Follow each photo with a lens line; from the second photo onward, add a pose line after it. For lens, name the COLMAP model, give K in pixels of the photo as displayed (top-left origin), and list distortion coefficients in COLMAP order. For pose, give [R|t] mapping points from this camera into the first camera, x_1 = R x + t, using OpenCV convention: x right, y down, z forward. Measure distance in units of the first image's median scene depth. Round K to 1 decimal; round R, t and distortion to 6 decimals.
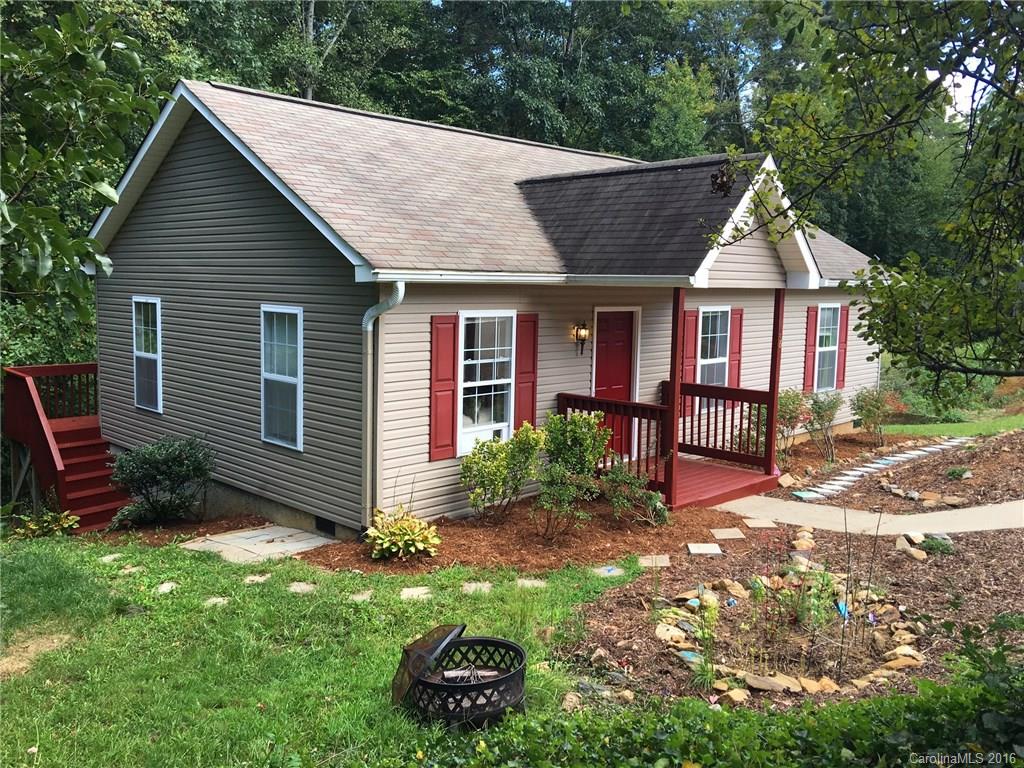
lens RADIAL K [[860.5, 0, 509.3], [0, 860.5, 376.3], [0, 0, 1]] dist [0.096708, -0.153193]
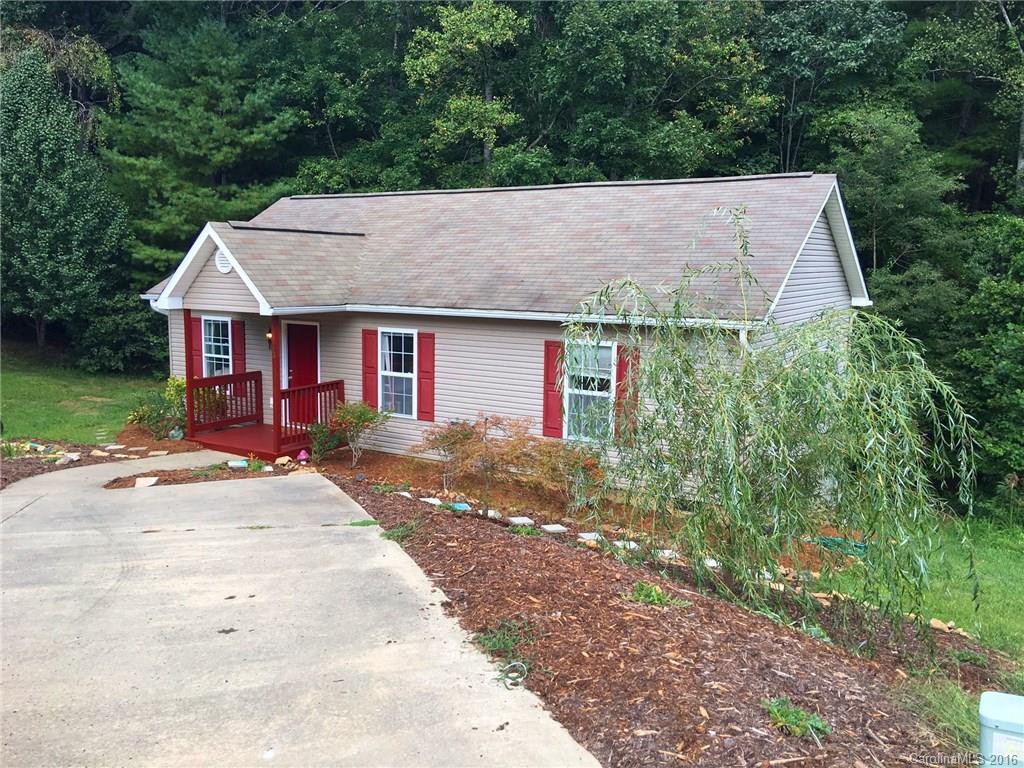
lens RADIAL K [[866.8, 0, 508.0], [0, 866.8, 379.0], [0, 0, 1]] dist [0.090344, -0.131167]
pose [[0.208948, 0.113692, -0.971296, 1.464488], [-0.115431, 0.989143, 0.090949, -0.141171], [0.971090, 0.093114, 0.219803, 0.912526]]
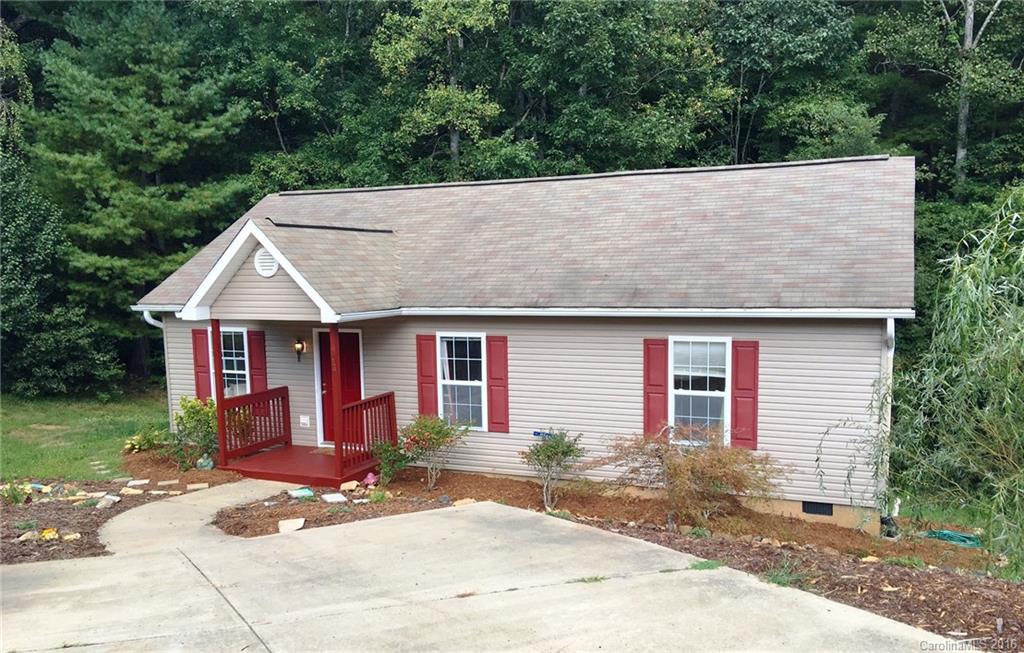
lens RADIAL K [[865.8, 0, 509.2], [0, 865.8, 378.4], [0, 0, 1]] dist [0.083244, -0.119153]
pose [[0.349272, 0.098787, -0.931799, 1.295814], [-0.081913, 0.993839, 0.074660, -0.111831], [0.933434, 0.050250, 0.355213, 0.692258]]
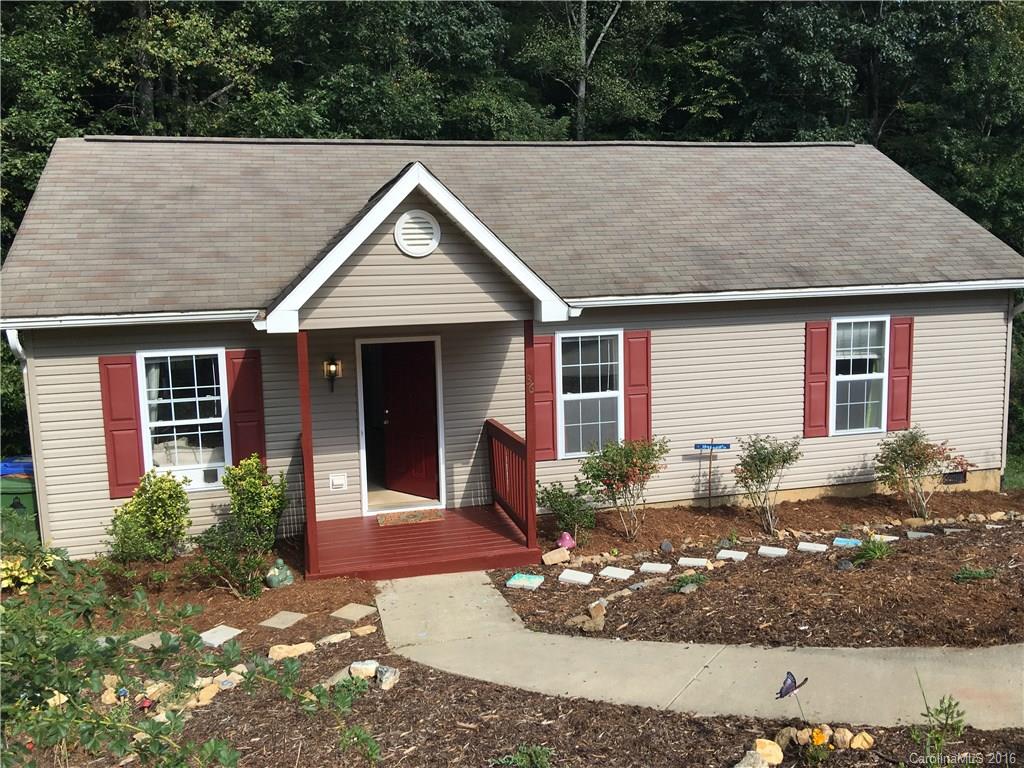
lens RADIAL K [[866.8, 0, 508.0], [0, 866.8, 379.0], [0, 0, 1]] dist [0.090344, -0.131167]
pose [[0.853101, 0.030147, -0.520874, 0.616770], [-0.015686, 0.999360, 0.032150, -0.060838], [0.521510, -0.019257, 0.853028, 0.258249]]
